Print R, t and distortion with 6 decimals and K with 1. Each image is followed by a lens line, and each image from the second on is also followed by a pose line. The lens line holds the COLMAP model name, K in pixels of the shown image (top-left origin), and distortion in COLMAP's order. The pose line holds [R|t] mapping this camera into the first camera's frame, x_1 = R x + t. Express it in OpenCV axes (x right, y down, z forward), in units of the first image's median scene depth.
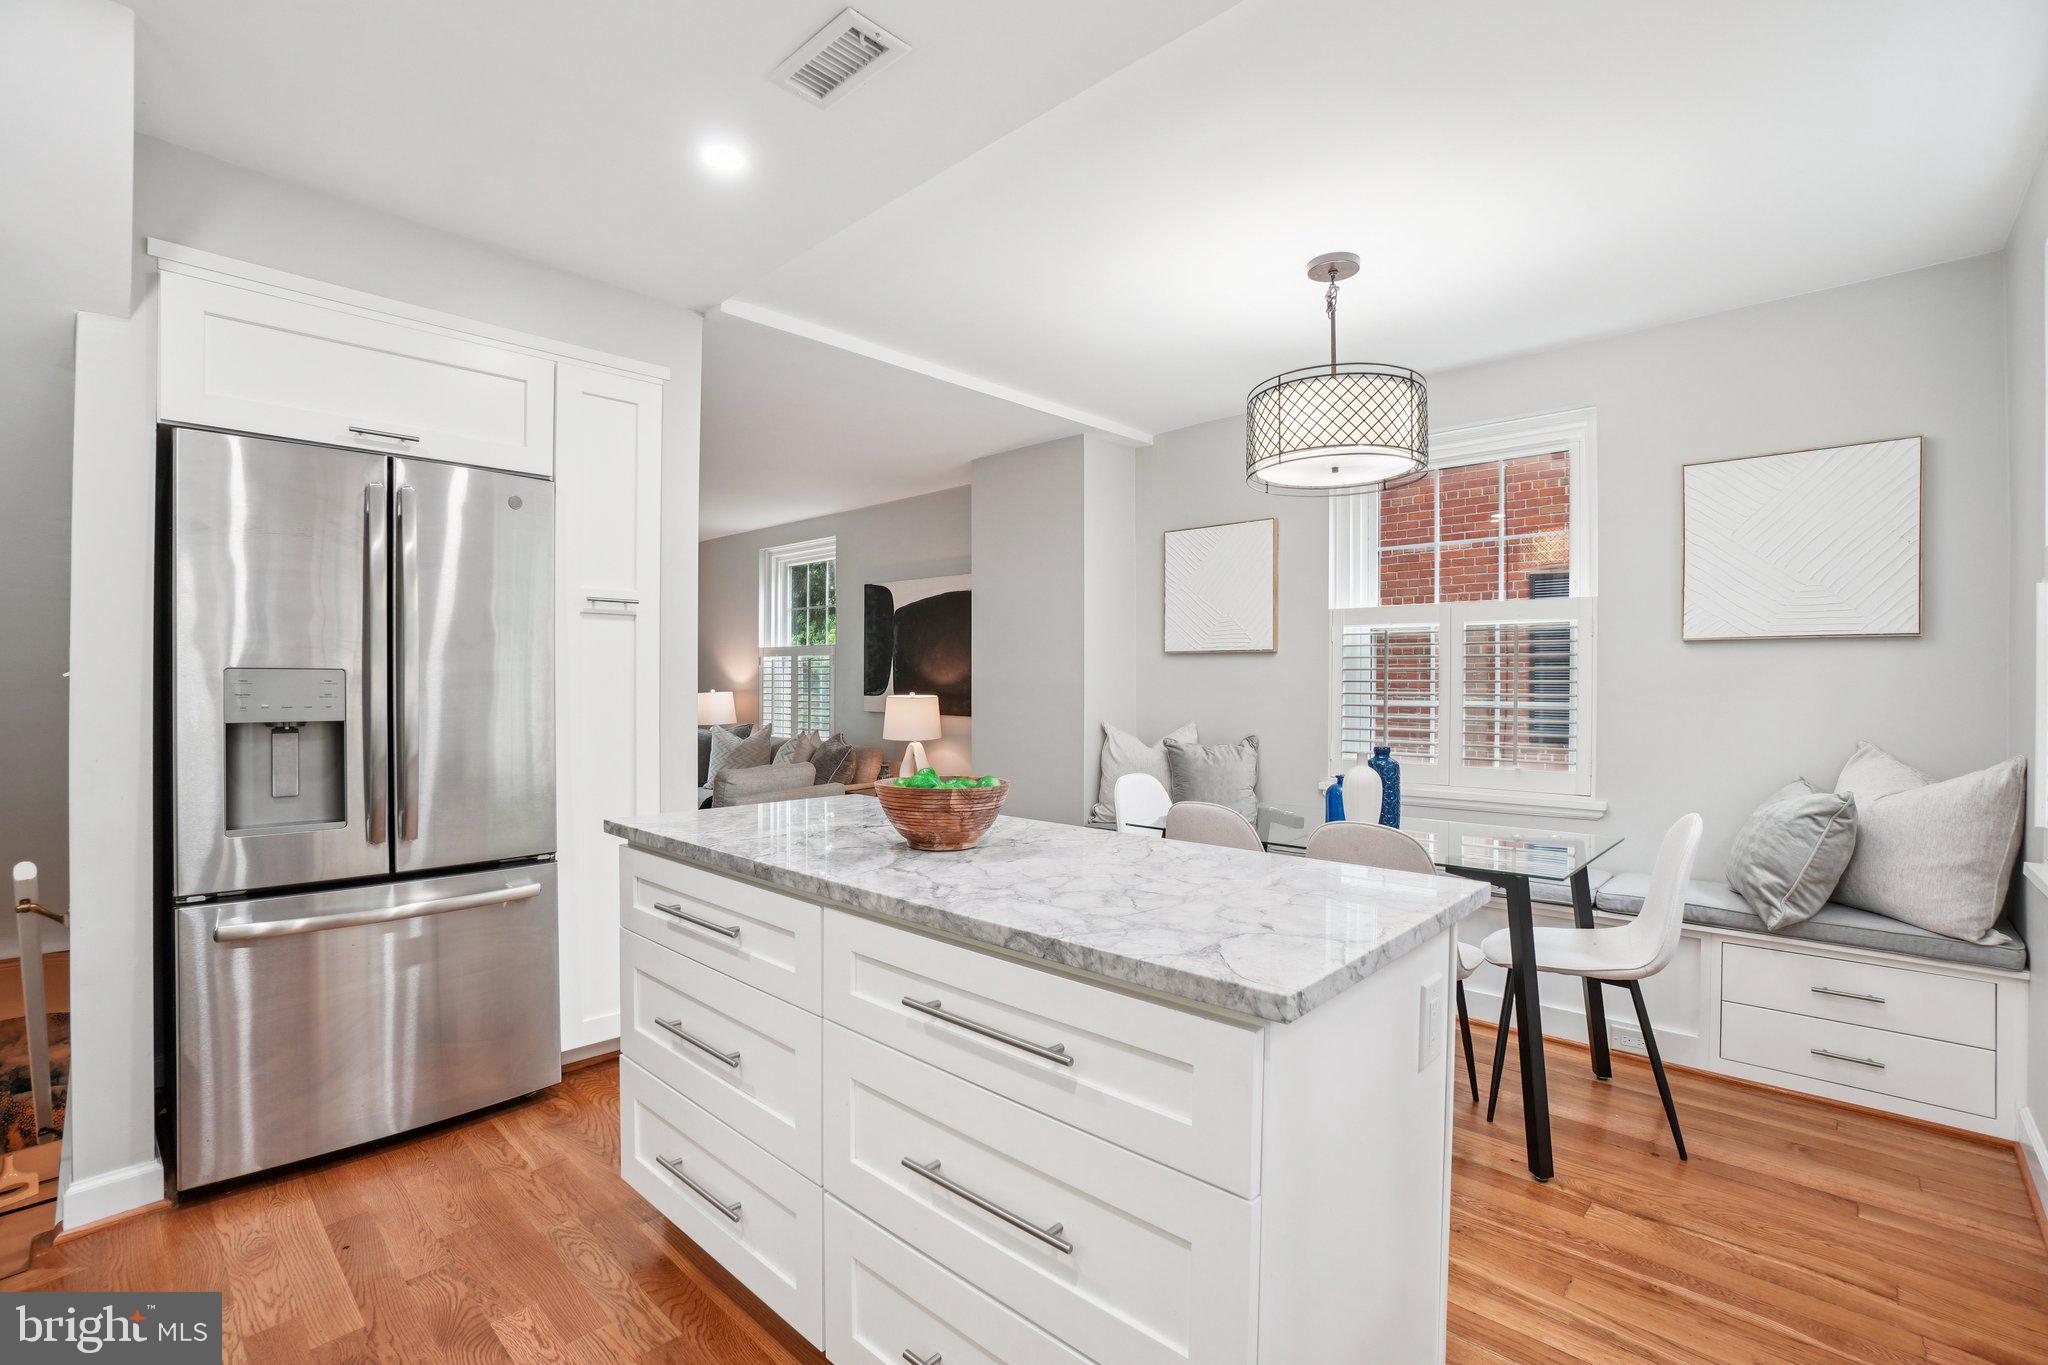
lens RADIAL K [[915.7, 0, 973.2], [0, 915.7, 698.2], [0, 0, 1]] dist [-0.015555, 0.000526]
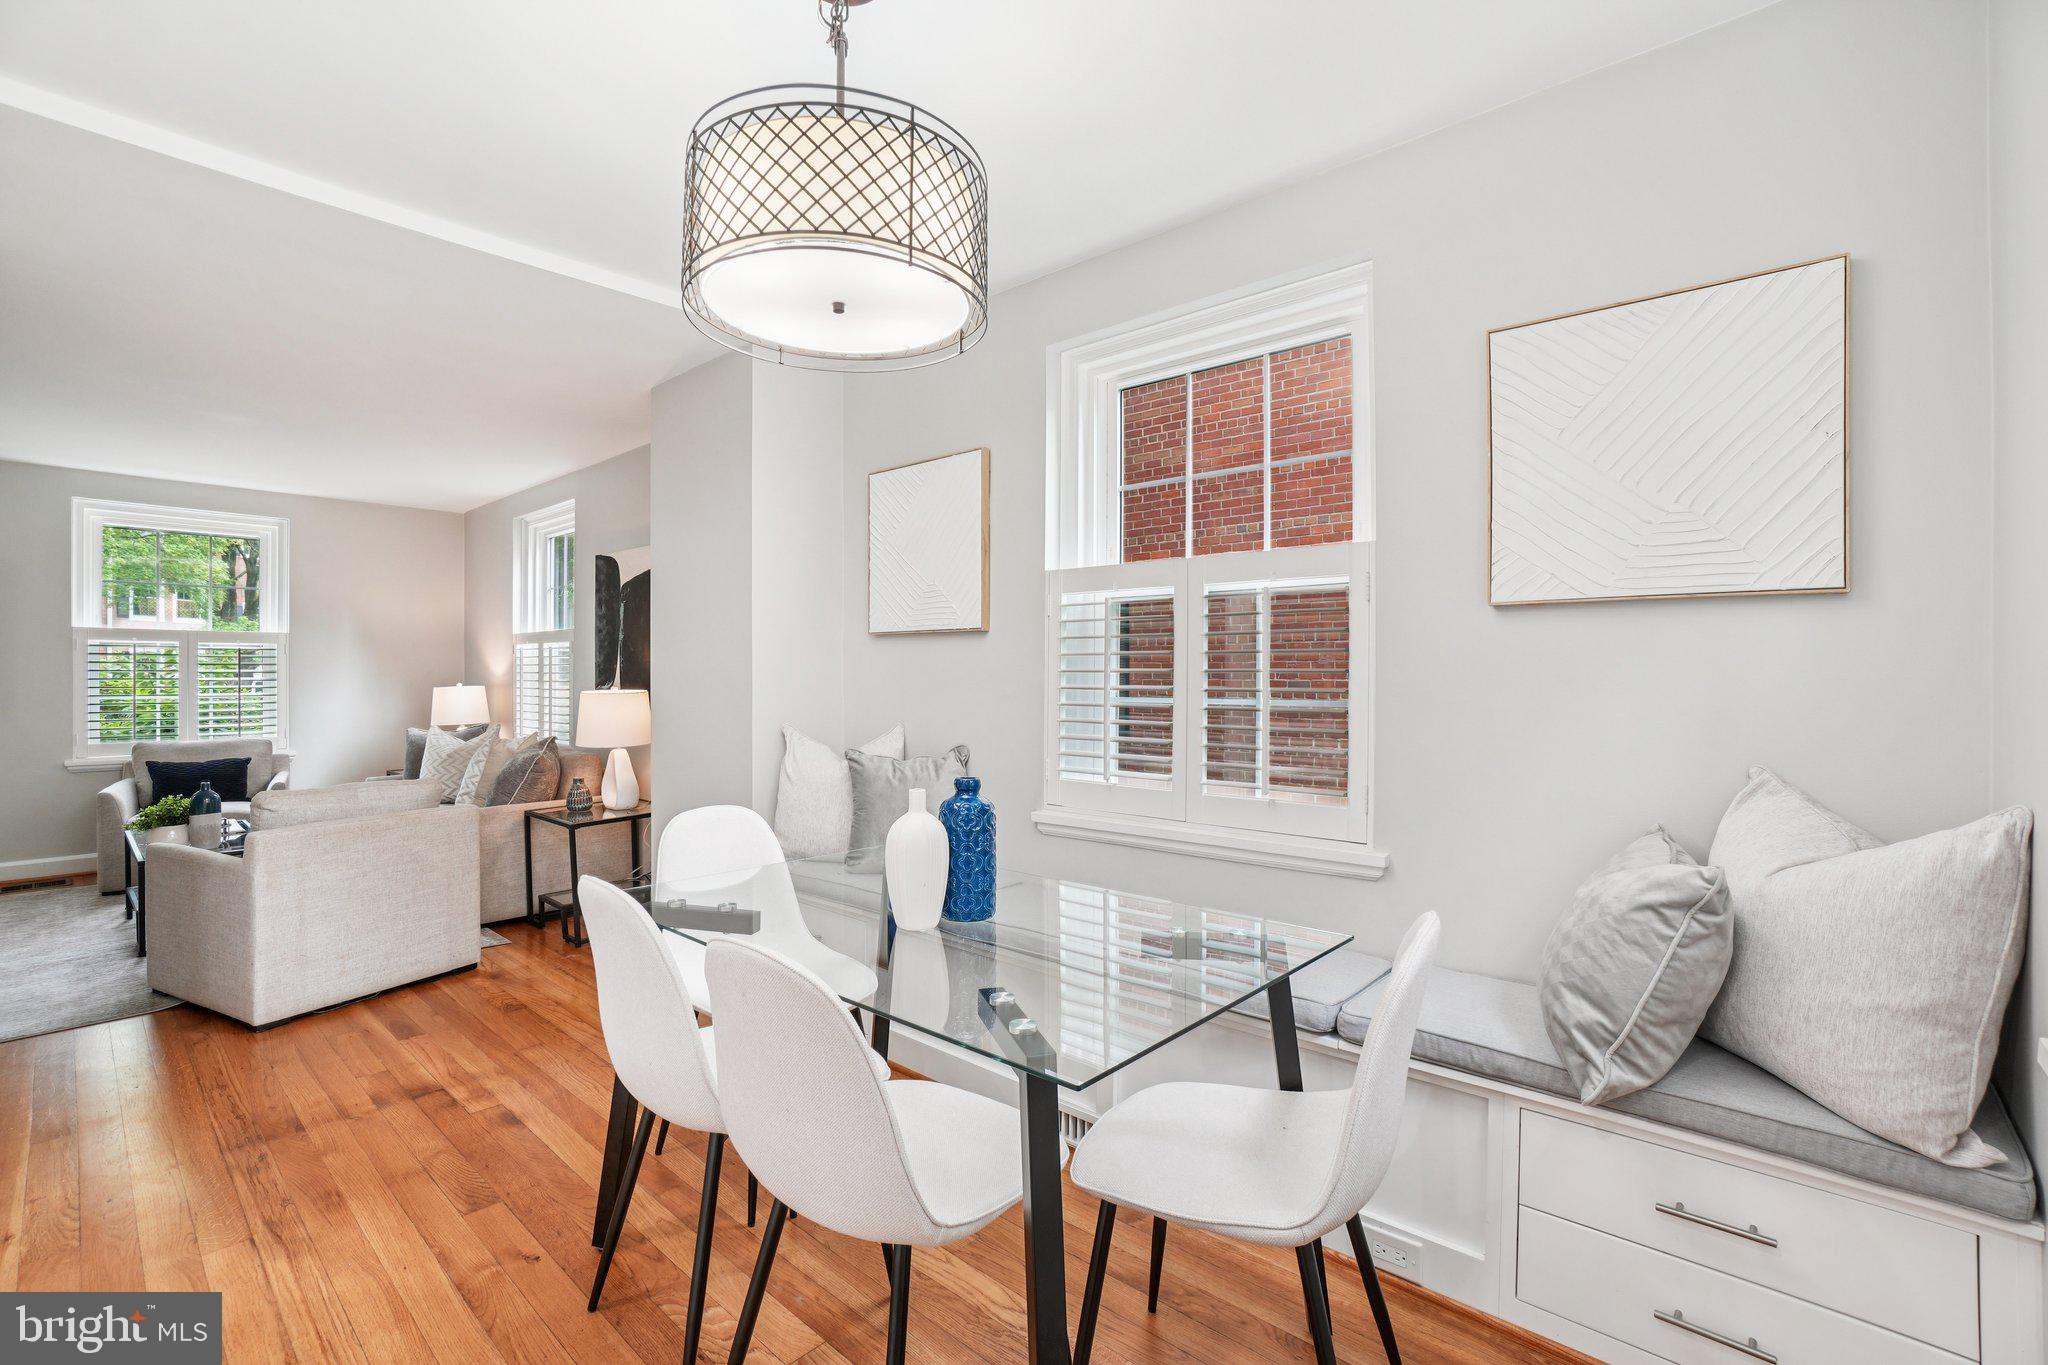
lens RADIAL K [[915.7, 0, 977.8], [0, 915.7, 691.1], [0, 0, 1]] dist [-0.015555, 0.000526]
pose [[0.999526, -0.003015, 0.030644, 0.469069], [0.002959, 0.999994, 0.001882, -0.006710], [-0.030649, -0.001790, 0.999529, 0.429554]]
